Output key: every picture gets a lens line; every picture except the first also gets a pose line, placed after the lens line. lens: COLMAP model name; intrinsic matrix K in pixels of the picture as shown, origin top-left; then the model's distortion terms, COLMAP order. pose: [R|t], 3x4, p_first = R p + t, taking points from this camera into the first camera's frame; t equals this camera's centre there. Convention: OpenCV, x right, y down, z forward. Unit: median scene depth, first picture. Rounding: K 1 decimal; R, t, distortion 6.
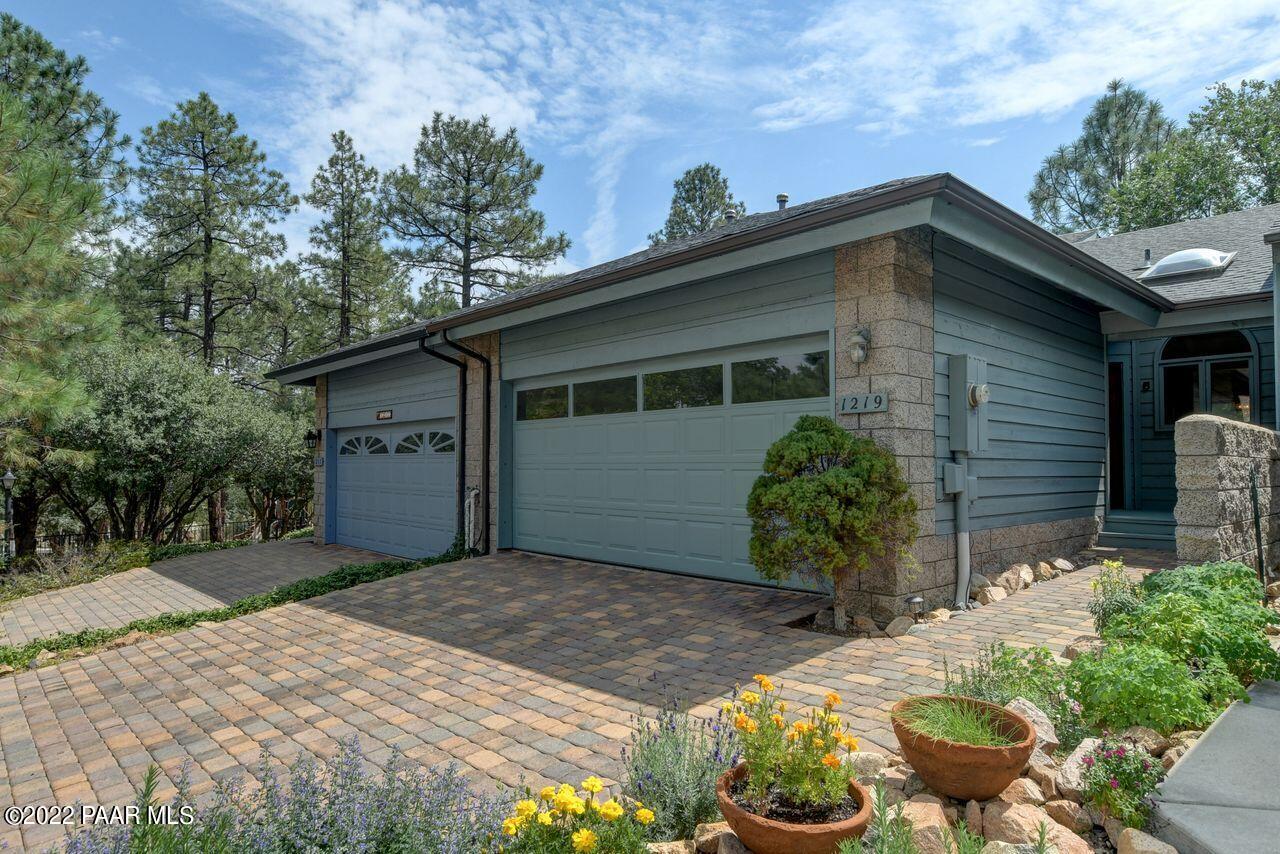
lens RADIAL K [[761.2, 0, 626.6], [0, 761.2, 465.8], [0, 0, 1]] dist [-0.003574, 0.000397]
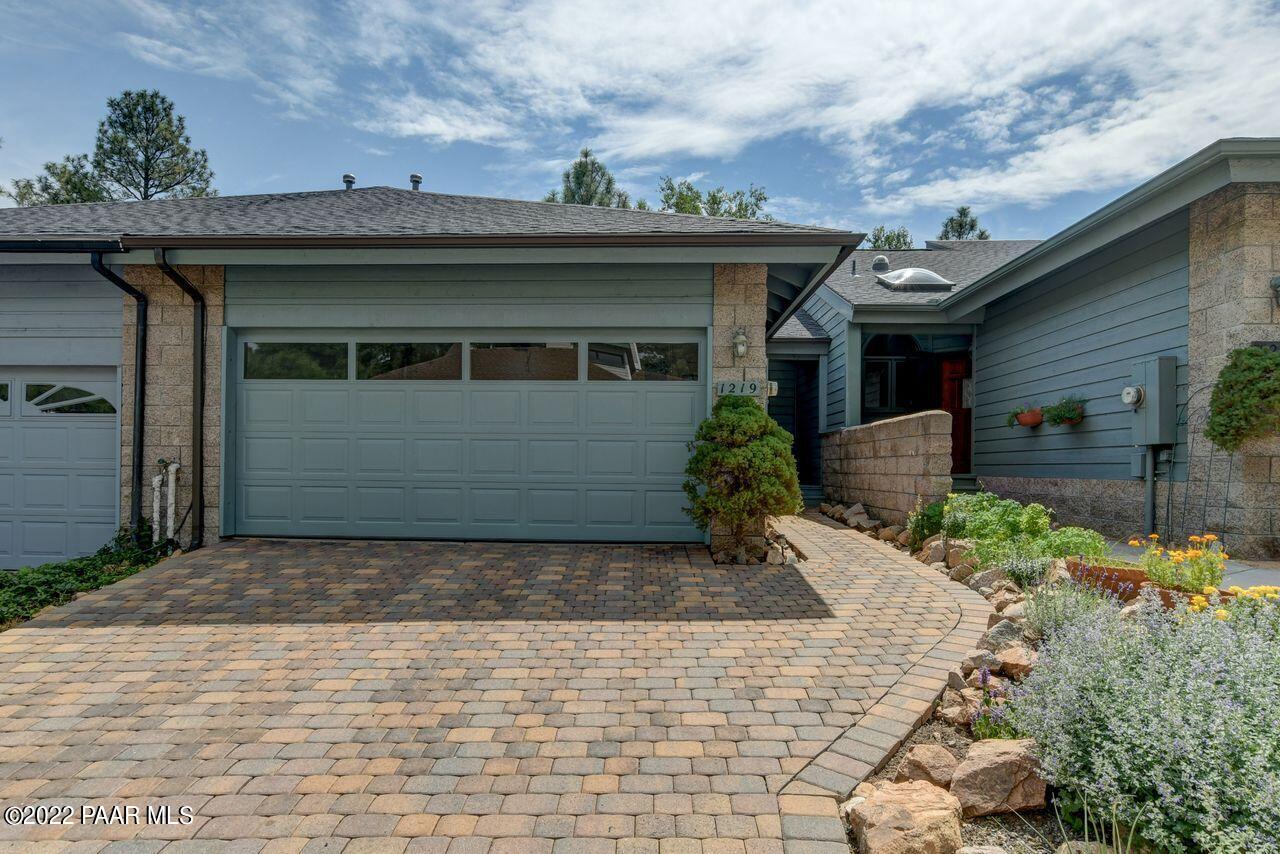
lens RADIAL K [[761.2, 0, 626.6], [0, 761.2, 465.8], [0, 0, 1]] dist [-0.003574, 0.000397]
pose [[0.701093, 0.006115, 0.713043, -0.579917], [-0.010382, 0.999945, 0.001633, 0.037669], [-0.712994, -0.008548, 0.701118, 0.186982]]
